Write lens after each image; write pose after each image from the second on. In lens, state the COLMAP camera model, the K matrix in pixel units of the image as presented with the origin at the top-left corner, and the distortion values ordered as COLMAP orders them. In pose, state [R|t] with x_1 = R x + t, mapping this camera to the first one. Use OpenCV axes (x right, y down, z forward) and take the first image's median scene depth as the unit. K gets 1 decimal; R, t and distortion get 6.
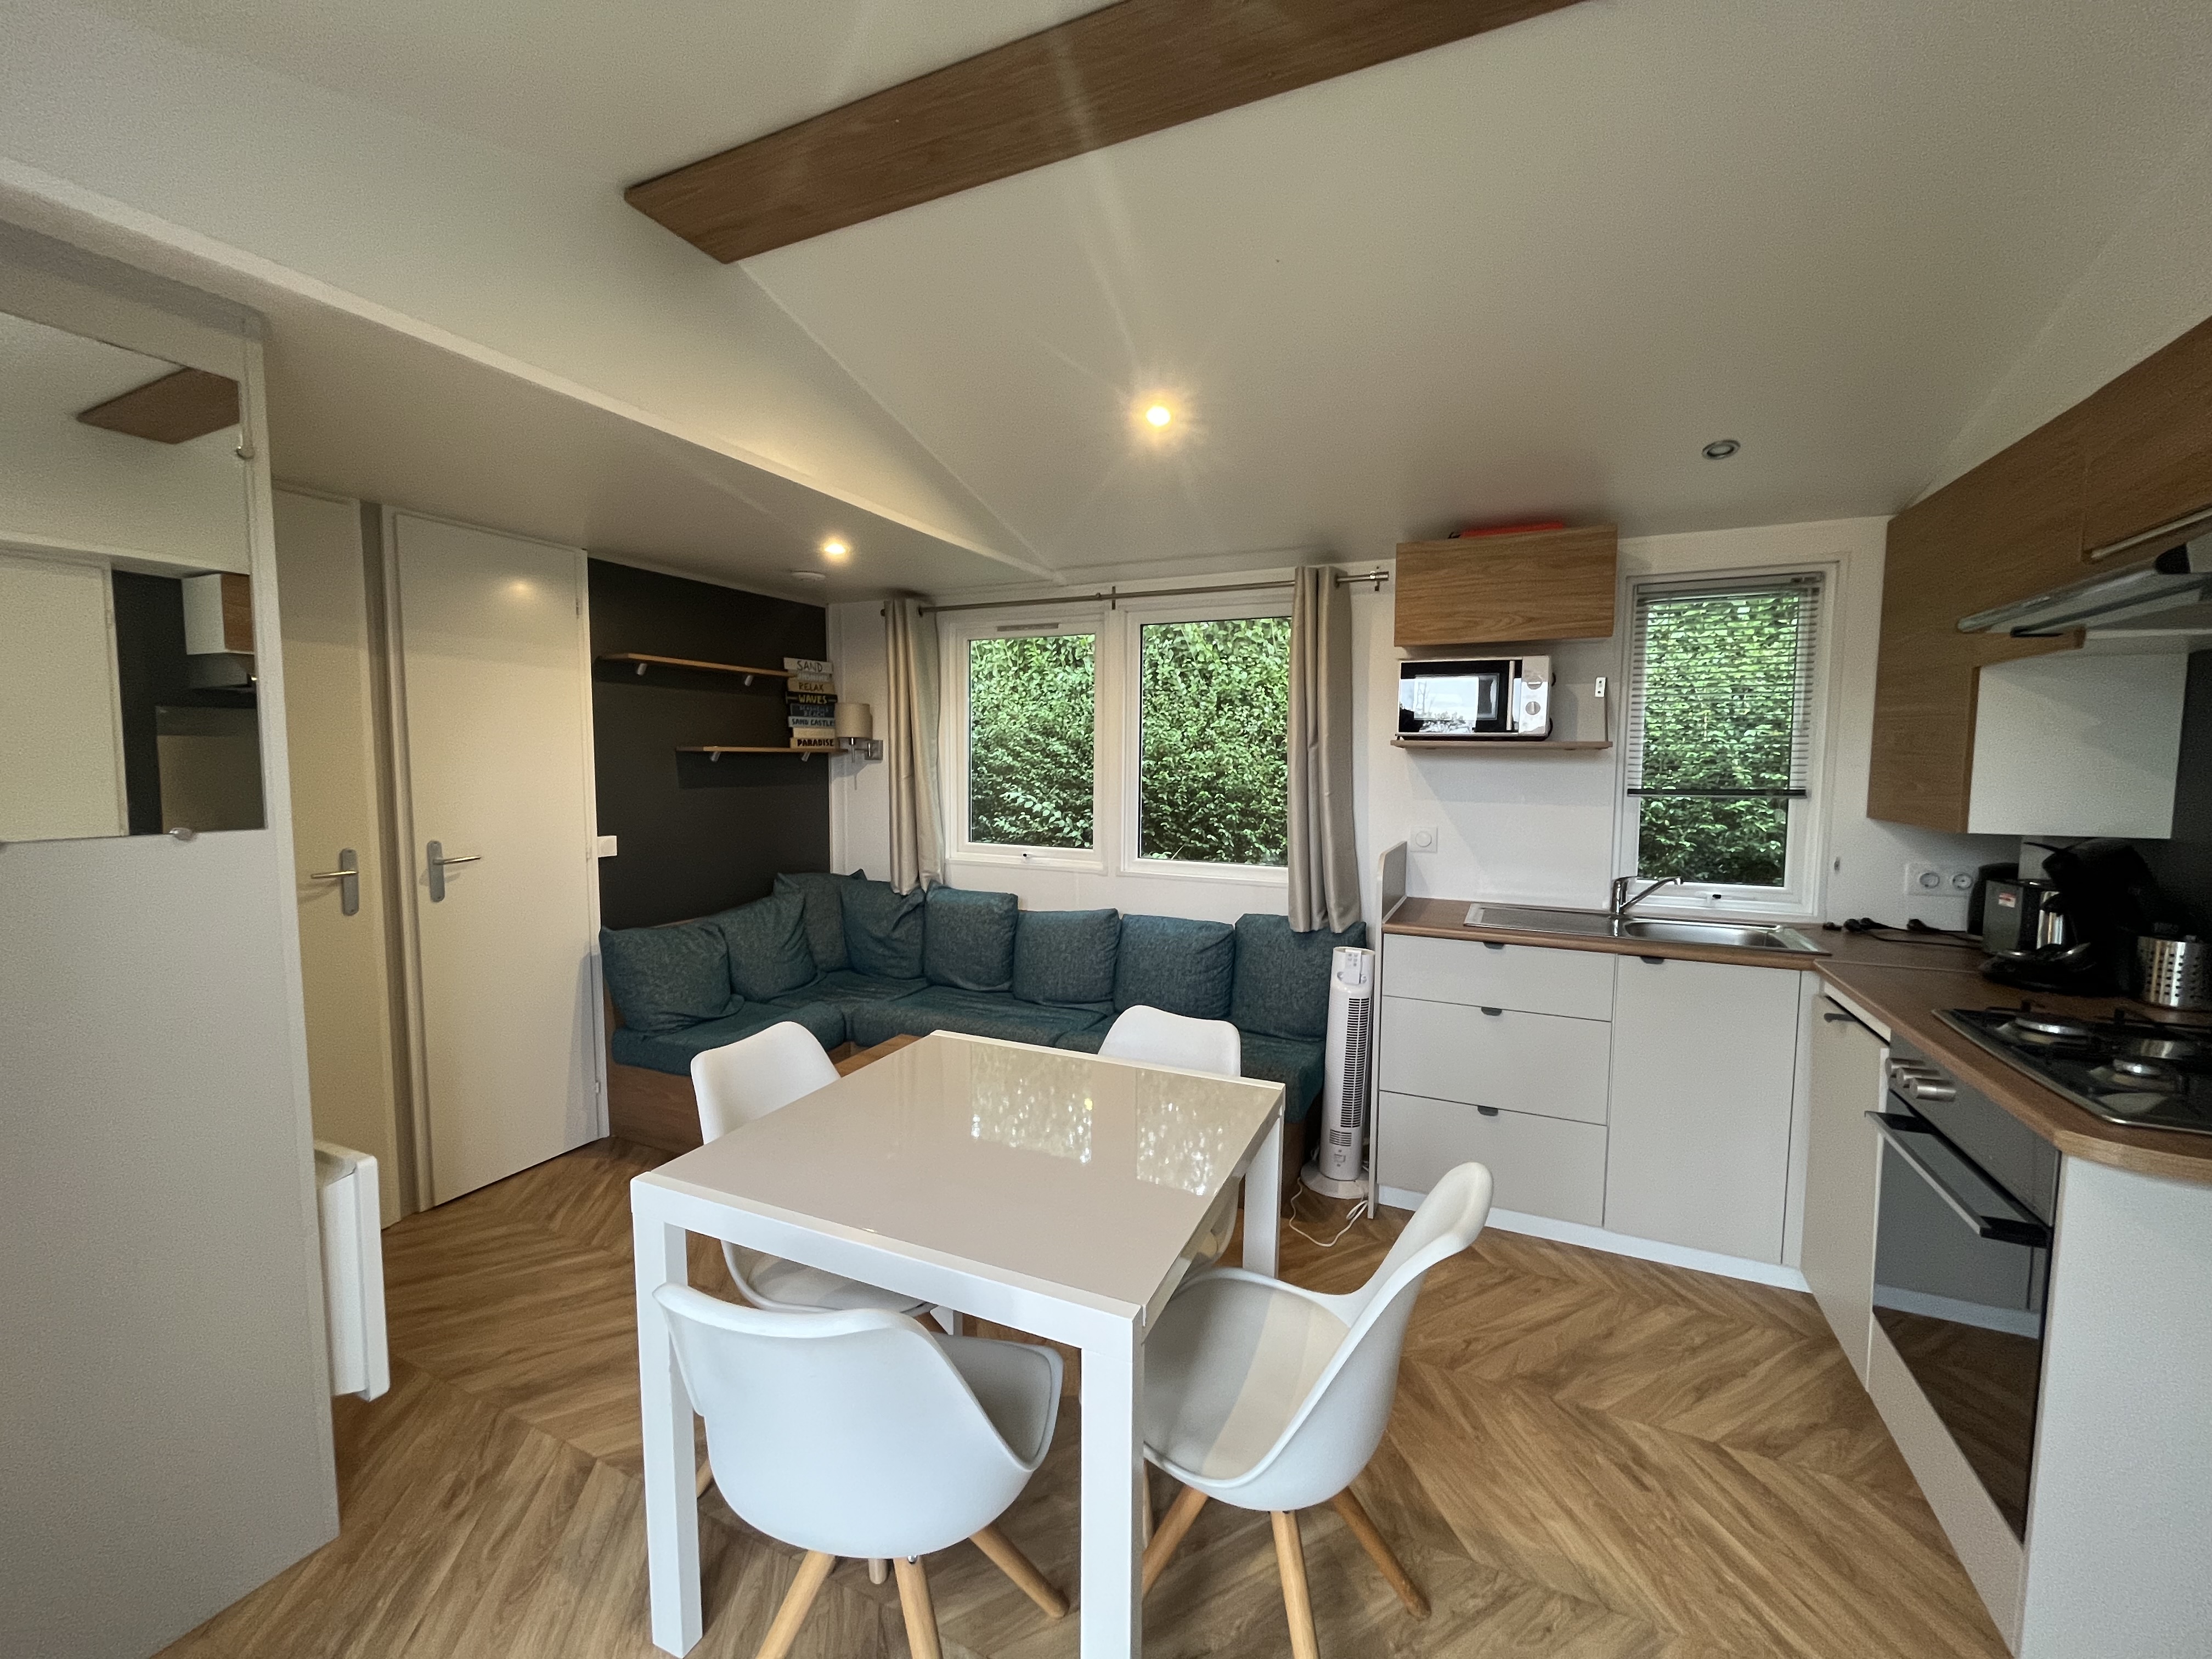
lens RADIAL K [[891.1, 0, 1103.0], [0, 891.1, 829.1], [0, 0, 1]] dist [-0.002072, -0.000400]
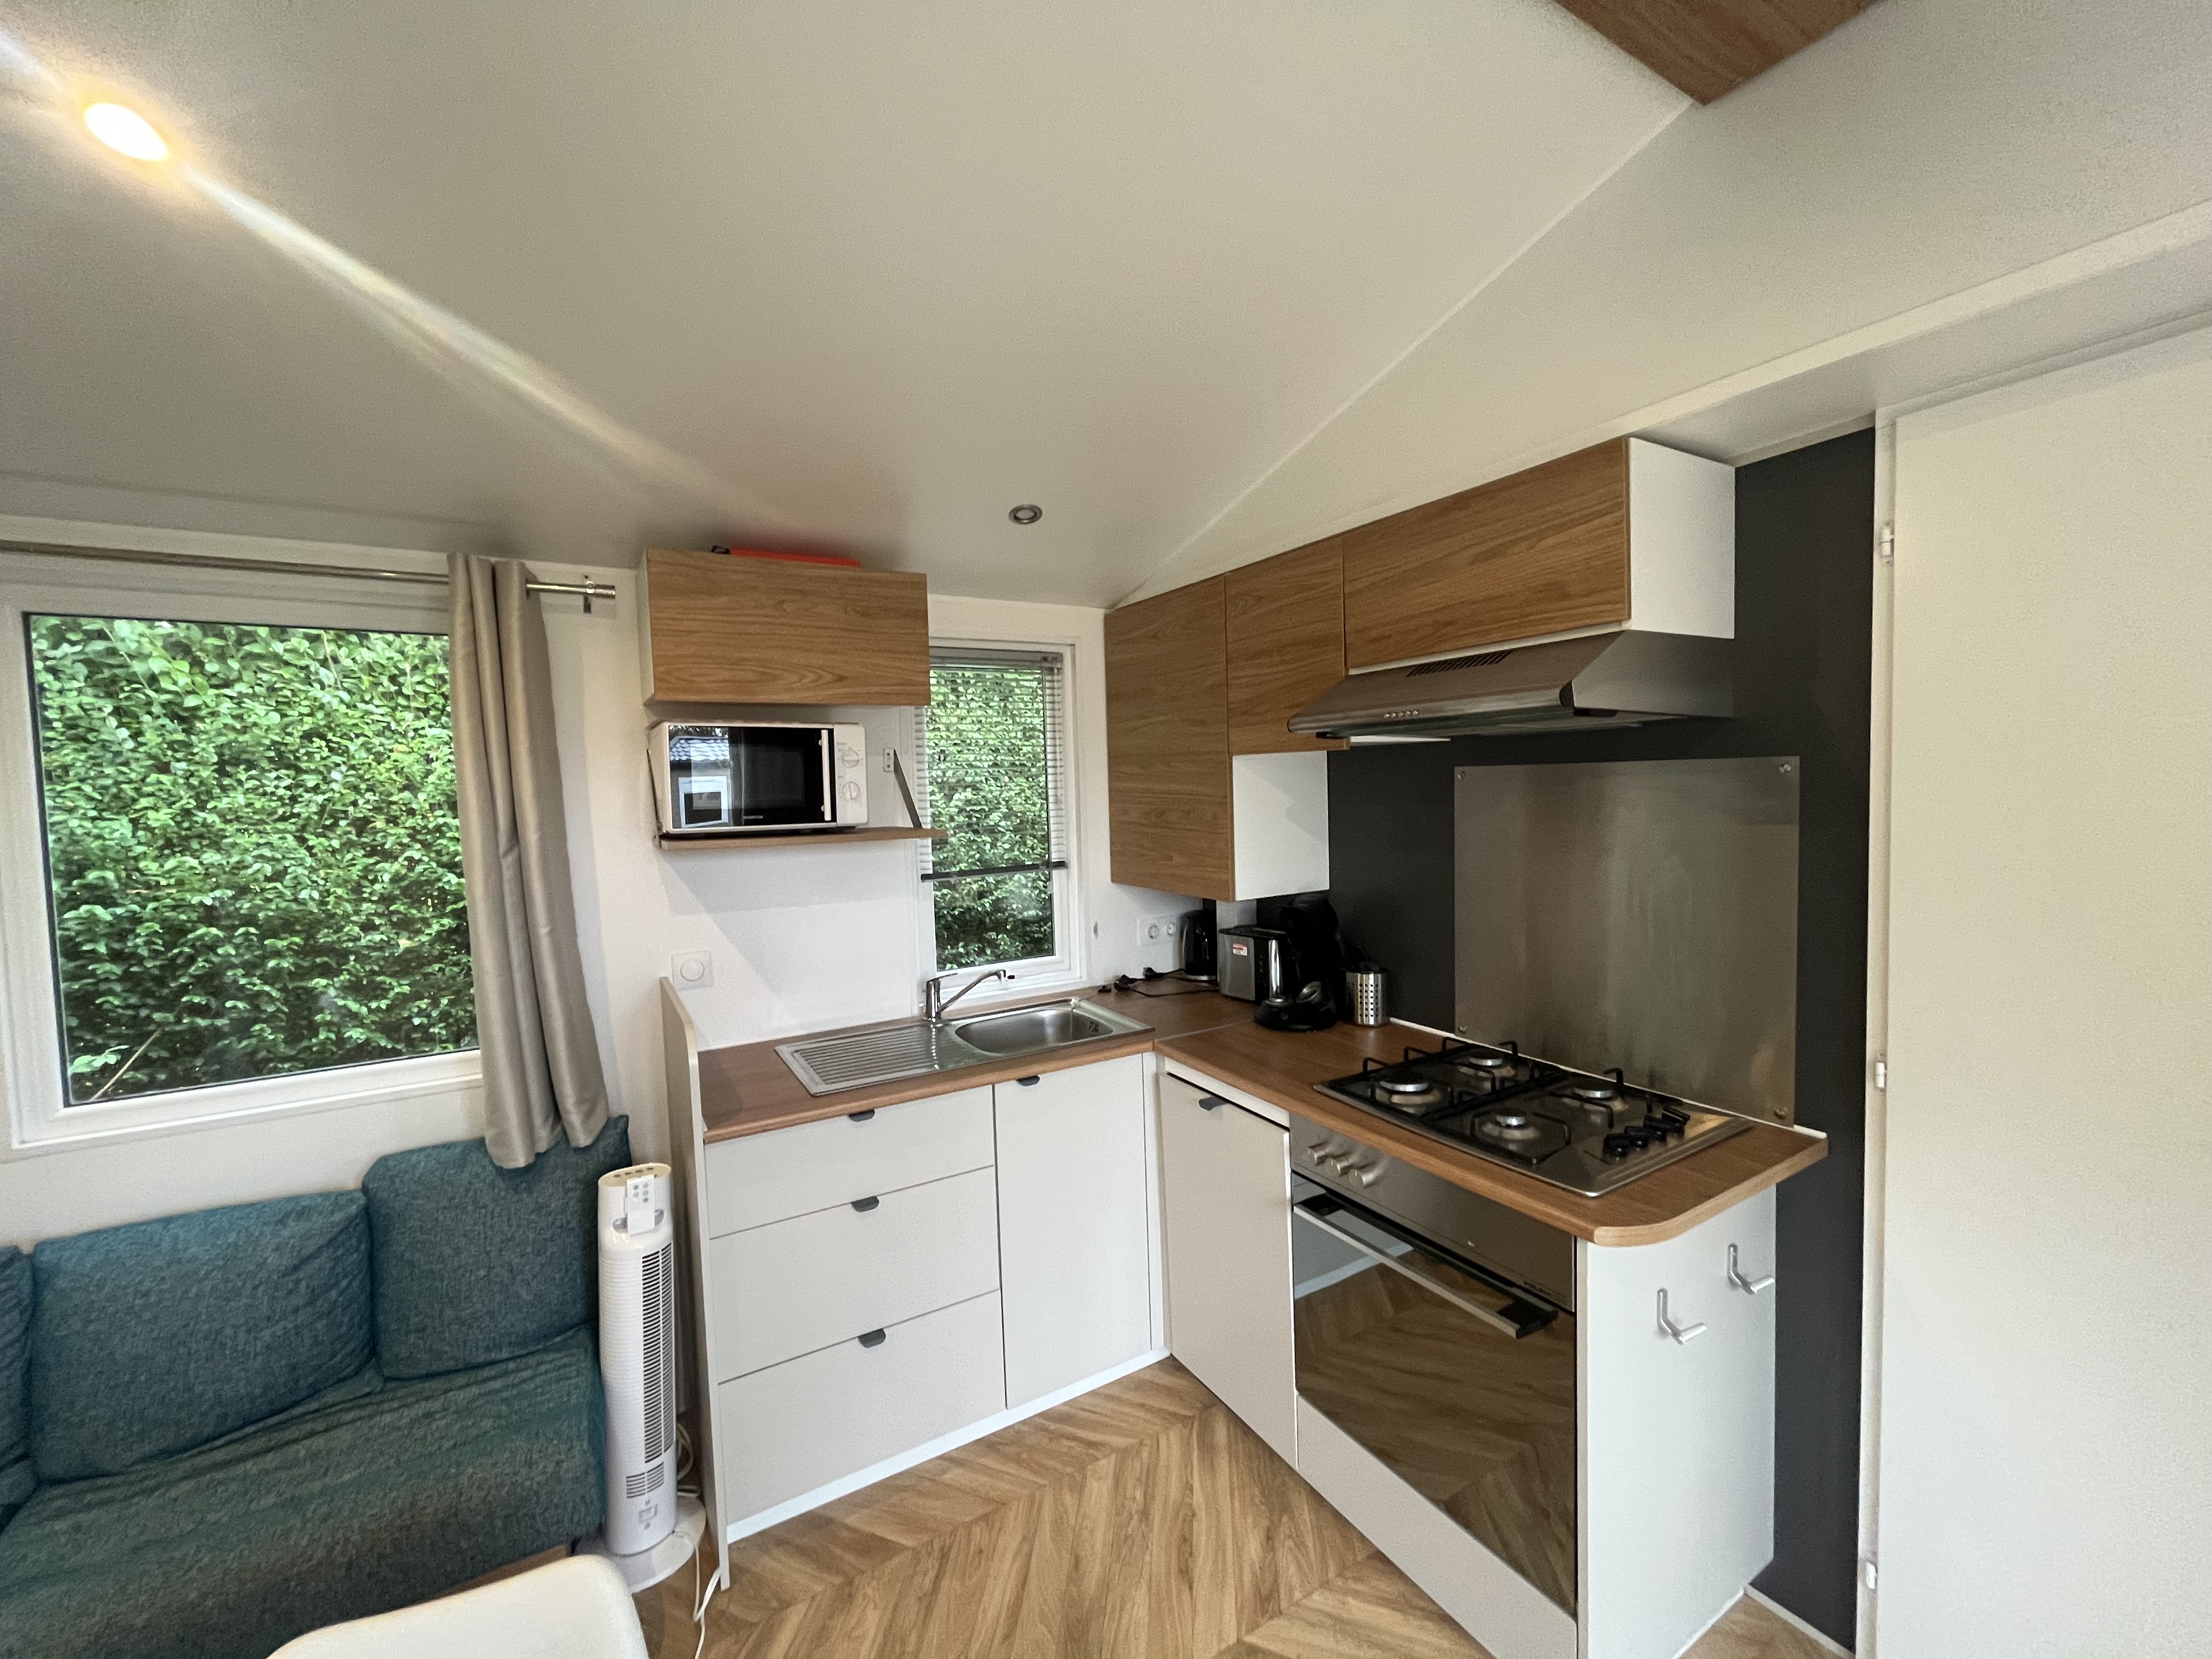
lens RADIAL K [[891.1, 0, 1103.9], [0, 891.1, 829.5], [0, 0, 1]] dist [-0.002072, -0.000400]
pose [[0.562111, -0.064314, 0.824557, -0.034440], [0.097726, 0.995153, 0.010999, -0.076462], [-0.821268, 0.074398, 0.565671, 0.325029]]
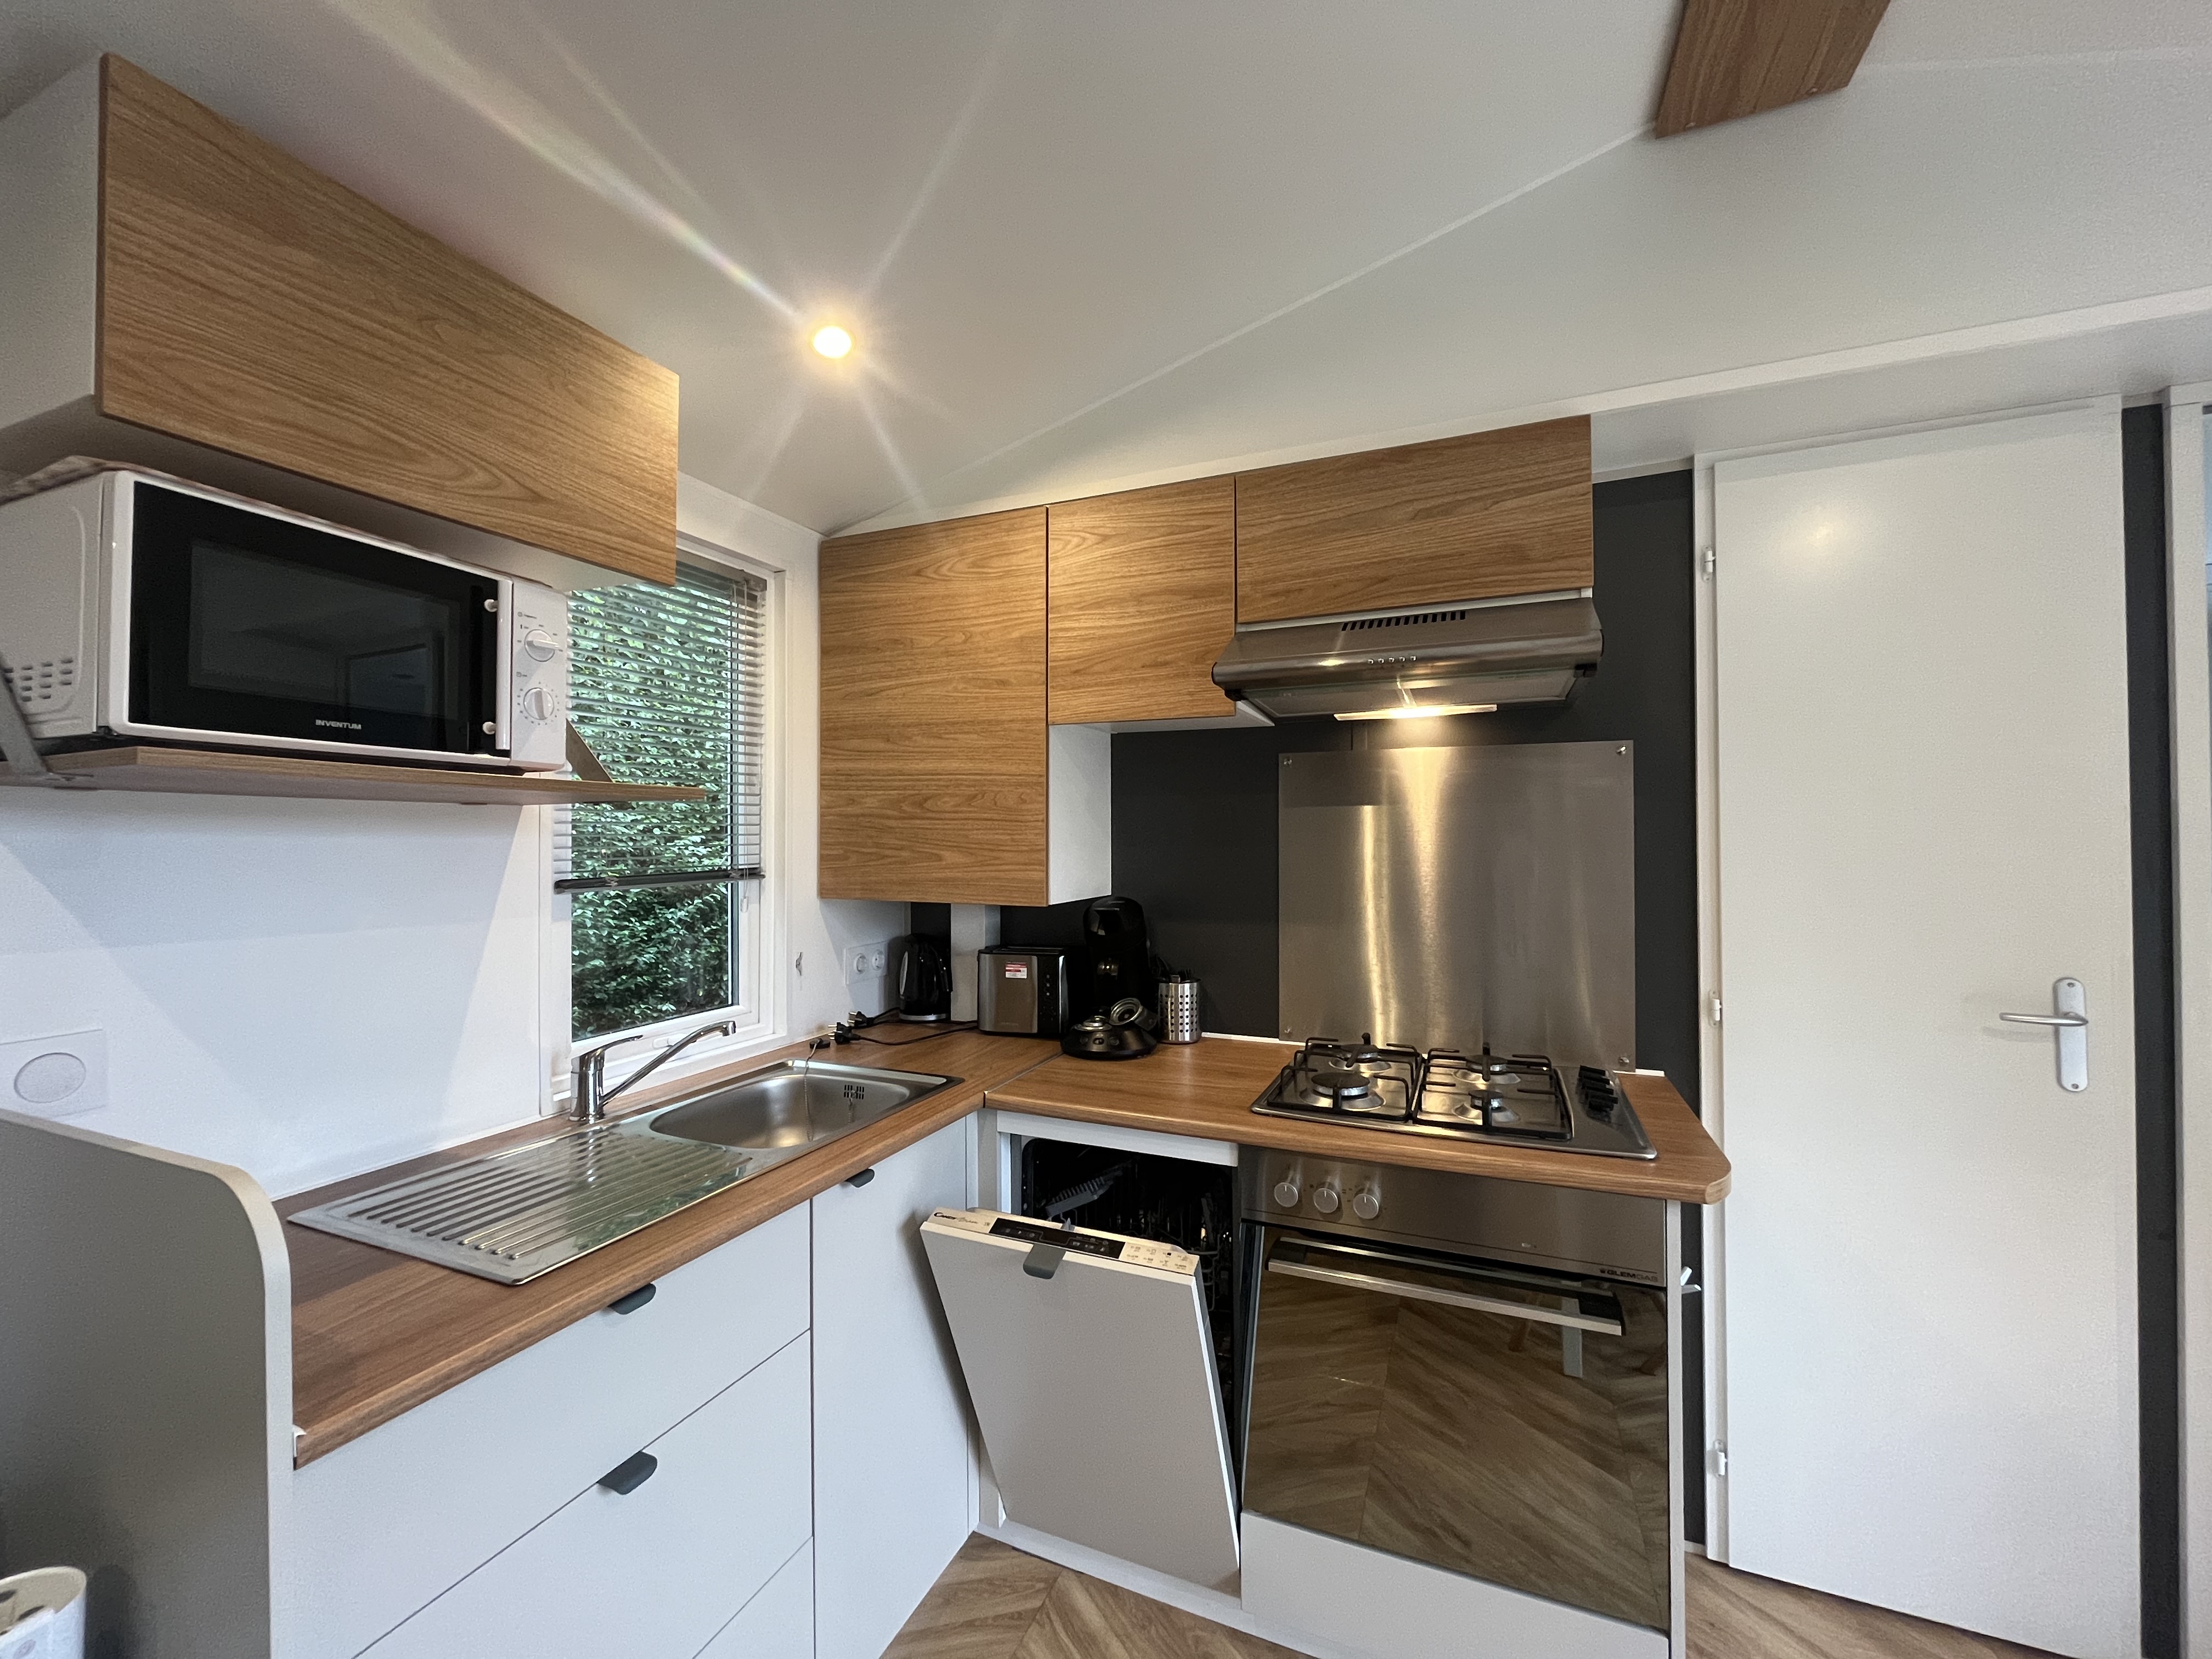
lens RADIAL K [[891.1, 0, 1104.7], [0, 891.1, 827.8], [0, 0, 1]] dist [-0.002072, -0.000400]
pose [[-0.032824, 0.006402, 0.999441, 0.036953], [0.082971, 0.996545, -0.003658, -0.044236], [-0.996011, 0.082804, -0.033241, 0.642604]]
